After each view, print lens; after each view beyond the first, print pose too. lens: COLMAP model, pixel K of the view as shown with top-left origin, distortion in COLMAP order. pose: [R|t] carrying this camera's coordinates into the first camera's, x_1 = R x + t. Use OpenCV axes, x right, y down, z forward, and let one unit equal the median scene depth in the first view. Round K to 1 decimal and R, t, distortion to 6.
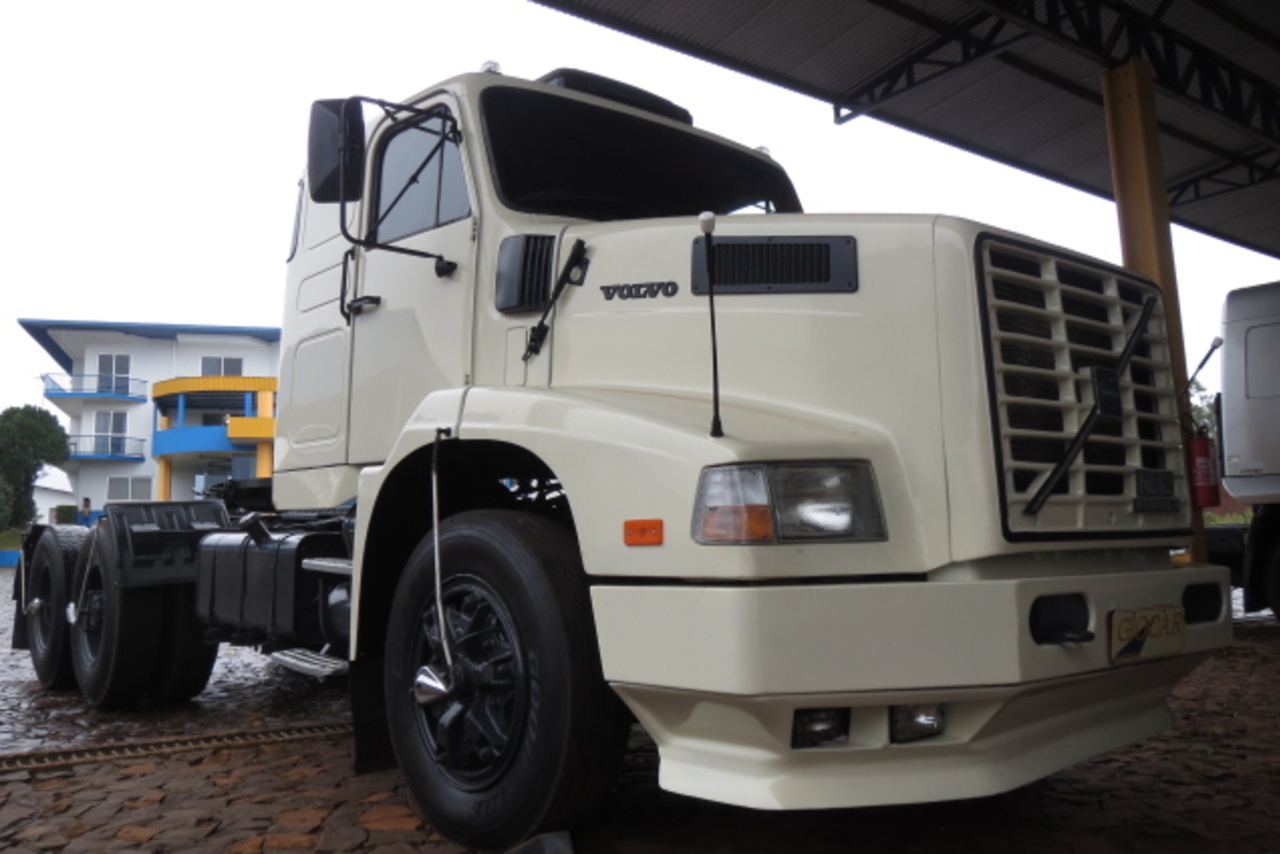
lens RADIAL K [[1076.0, 0, 639.4], [0, 1076.0, 427.7], [0, 0, 1]] dist [-0.028995, 0.015509]
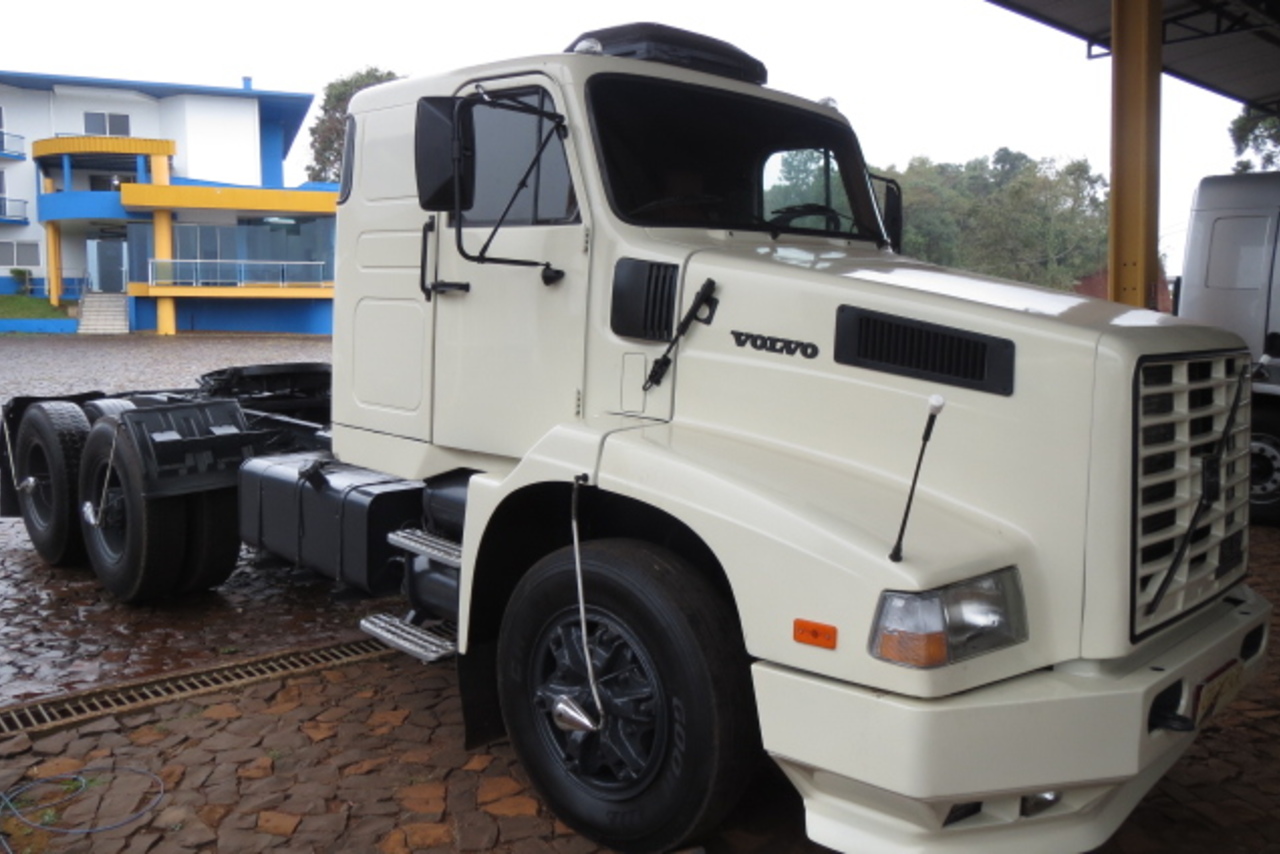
lens RADIAL K [[1076.0, 0, 634.2], [0, 1076.0, 428.9], [0, 0, 1]] dist [-0.028995, 0.015509]
pose [[0.995333, 0.019514, 0.094510, -0.213872], [-0.039897, 0.974937, 0.218876, -0.251112], [-0.087870, -0.221626, 0.971165, 0.003822]]
